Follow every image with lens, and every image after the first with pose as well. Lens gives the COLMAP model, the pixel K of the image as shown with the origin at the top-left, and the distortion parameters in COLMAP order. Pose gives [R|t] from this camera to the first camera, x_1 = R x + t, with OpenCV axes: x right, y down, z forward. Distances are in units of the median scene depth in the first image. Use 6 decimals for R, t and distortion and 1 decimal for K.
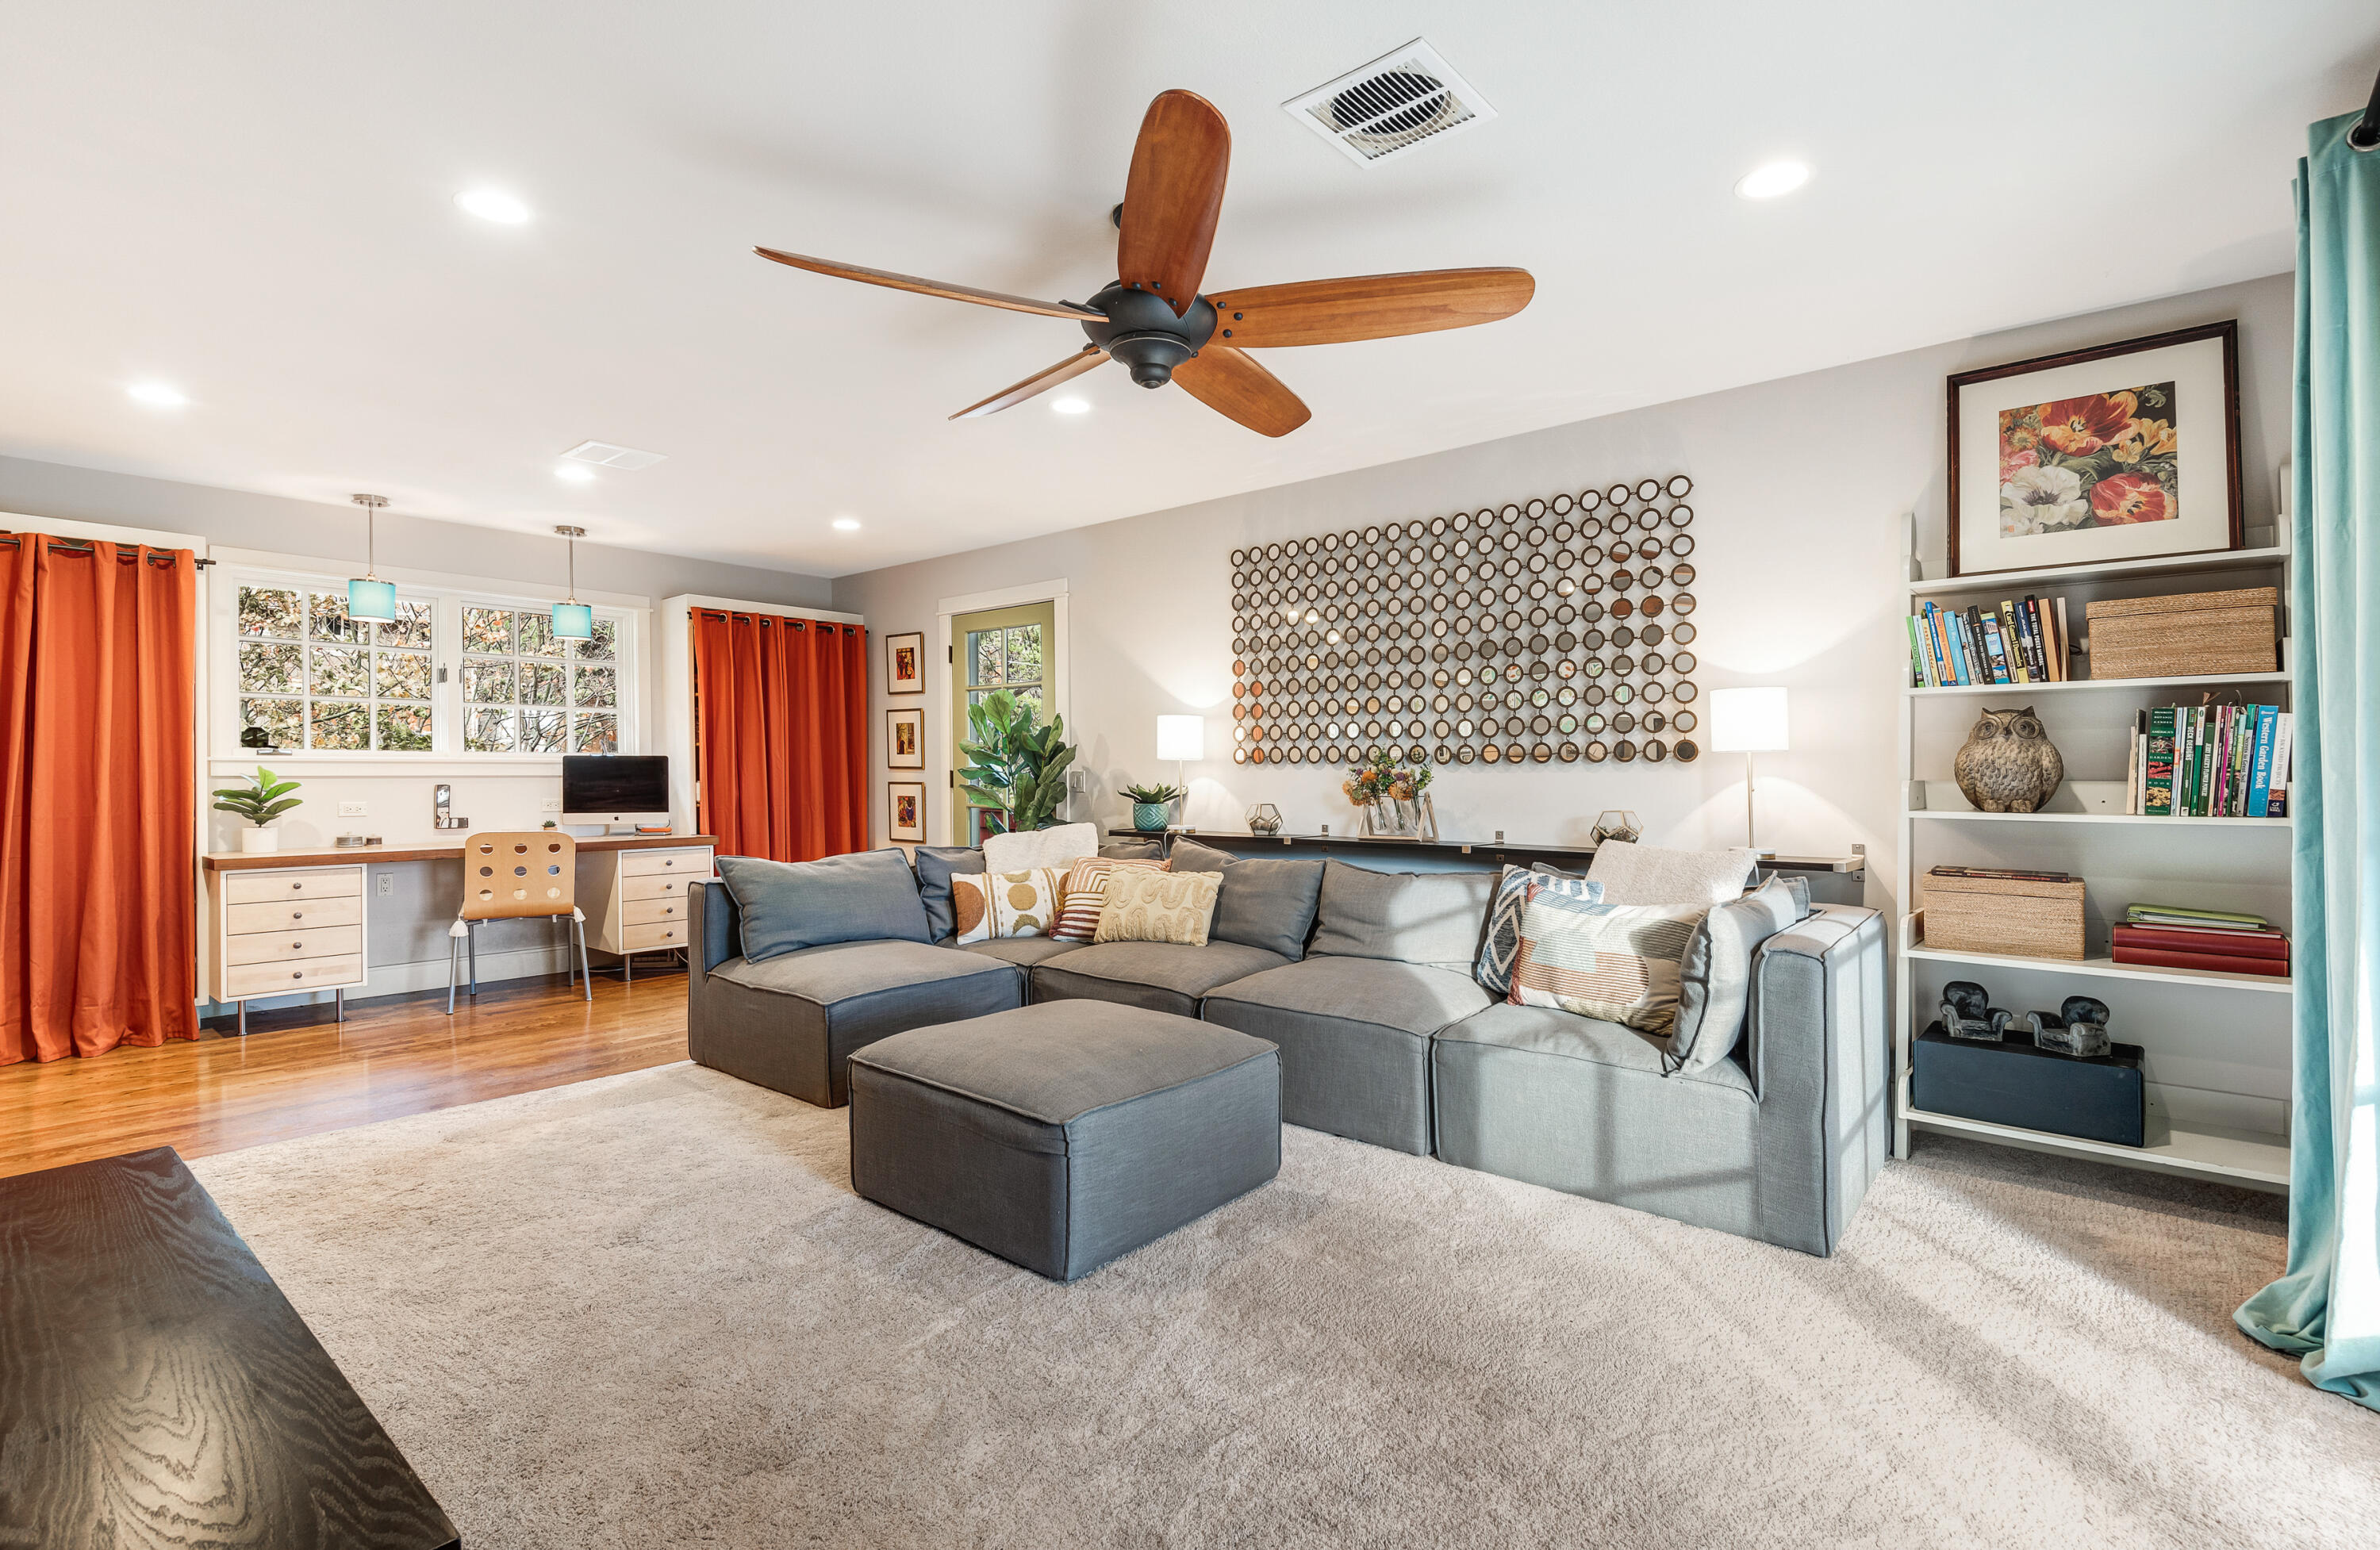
lens RADIAL K [[1097.9, 0, 1190.0], [0, 1097.9, 775.0], [0, 0, 1]] dist [0.034768, -0.024521]
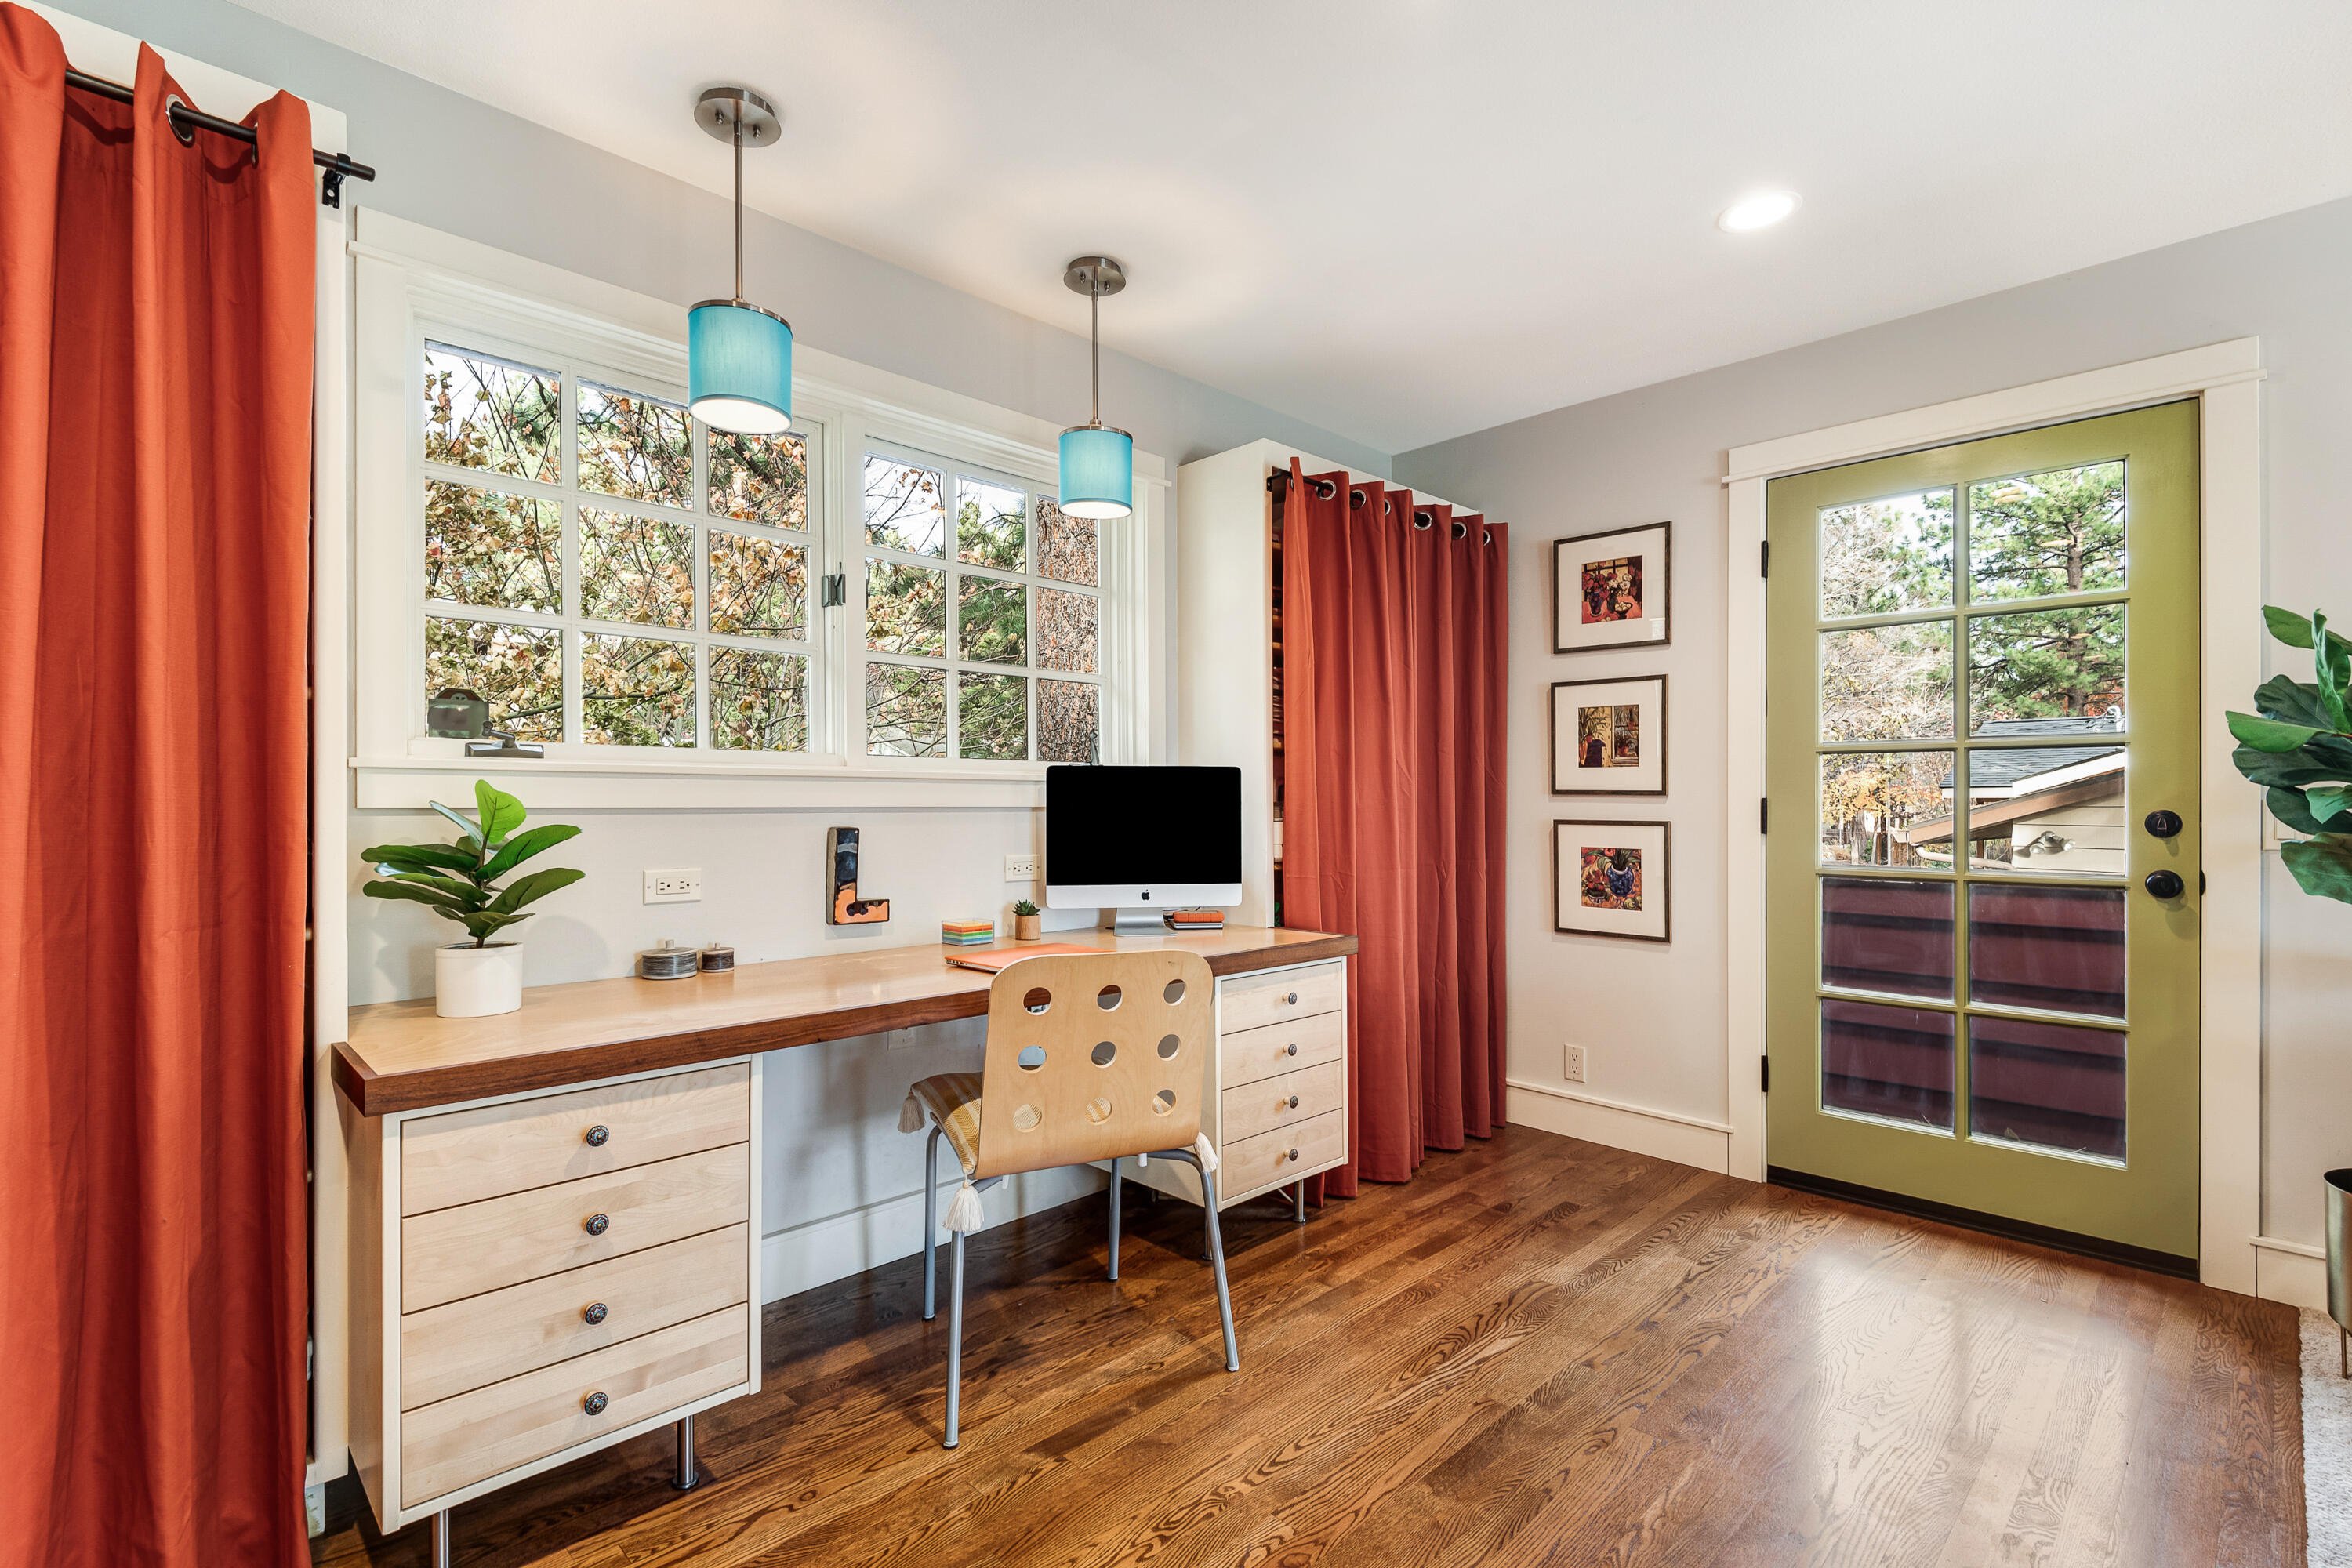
lens RADIAL K [[1104.7, 0, 1188.7], [0, 1104.7, 796.7], [0, 0, 1]] dist [0.014519, -0.007745]
pose [[0.996895, 0.003837, -0.078651, -0.552499], [-0.004228, 0.999980, -0.004807, -0.002072], [0.078631, 0.005125, 0.996891, 0.626352]]
